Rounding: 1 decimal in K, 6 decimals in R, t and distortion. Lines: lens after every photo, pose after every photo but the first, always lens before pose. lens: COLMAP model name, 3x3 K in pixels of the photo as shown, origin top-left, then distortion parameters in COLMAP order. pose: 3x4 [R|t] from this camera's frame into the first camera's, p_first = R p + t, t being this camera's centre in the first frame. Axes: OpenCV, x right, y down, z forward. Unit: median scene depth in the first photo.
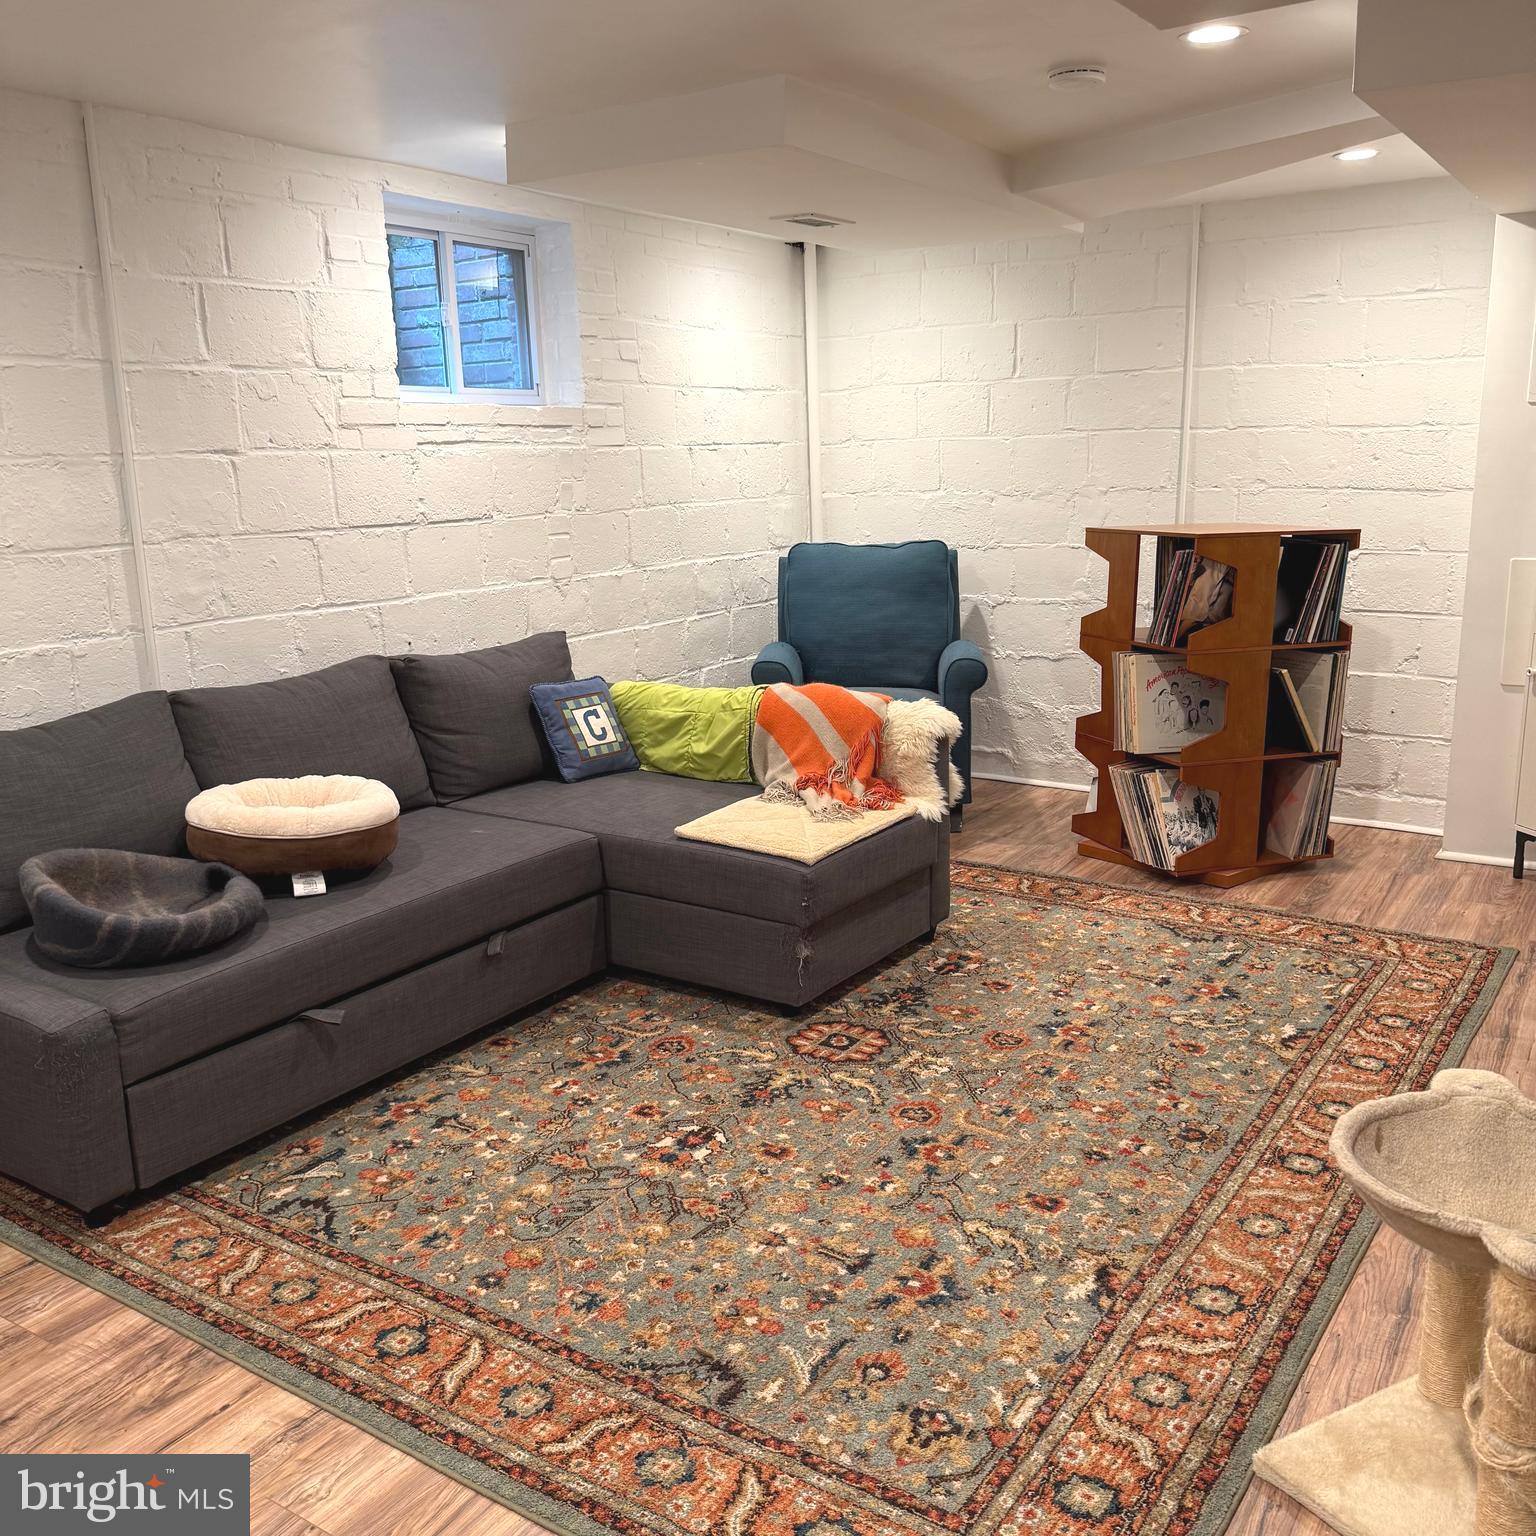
lens RADIAL K [[1421.5, 0, 760.1], [0, 1421.5, 785.6], [0, 0, 1]] dist [0.174251, -0.384430]
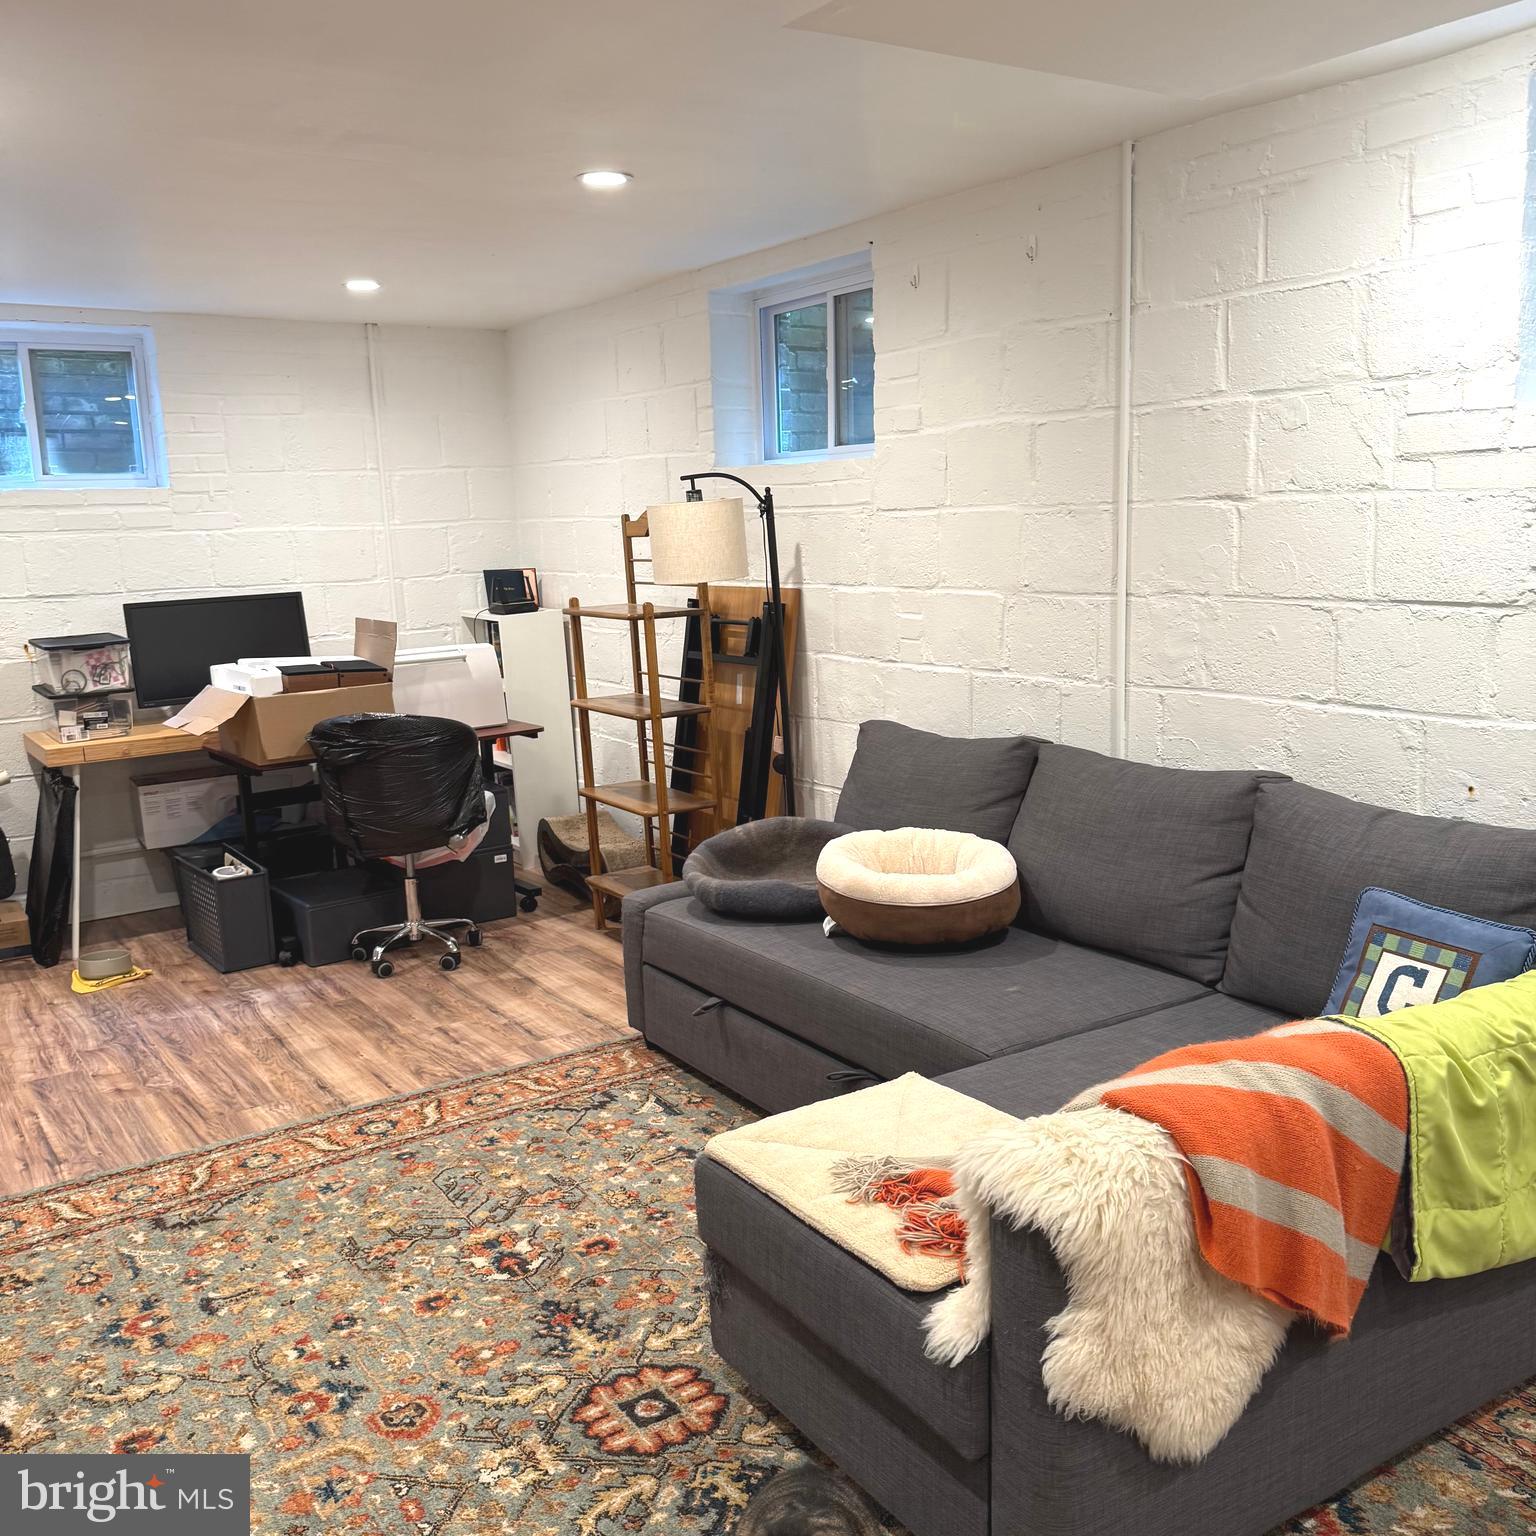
lens RADIAL K [[1421.5, 0, 760.1], [0, 1421.5, 785.6], [0, 0, 1]] dist [0.174251, -0.384430]
pose [[-0.385063, 0.207230, -0.899323, 0.583413], [-0.171067, 0.941550, 0.290206, -0.299715], [0.906897, 0.265593, -0.327106, 1.189741]]
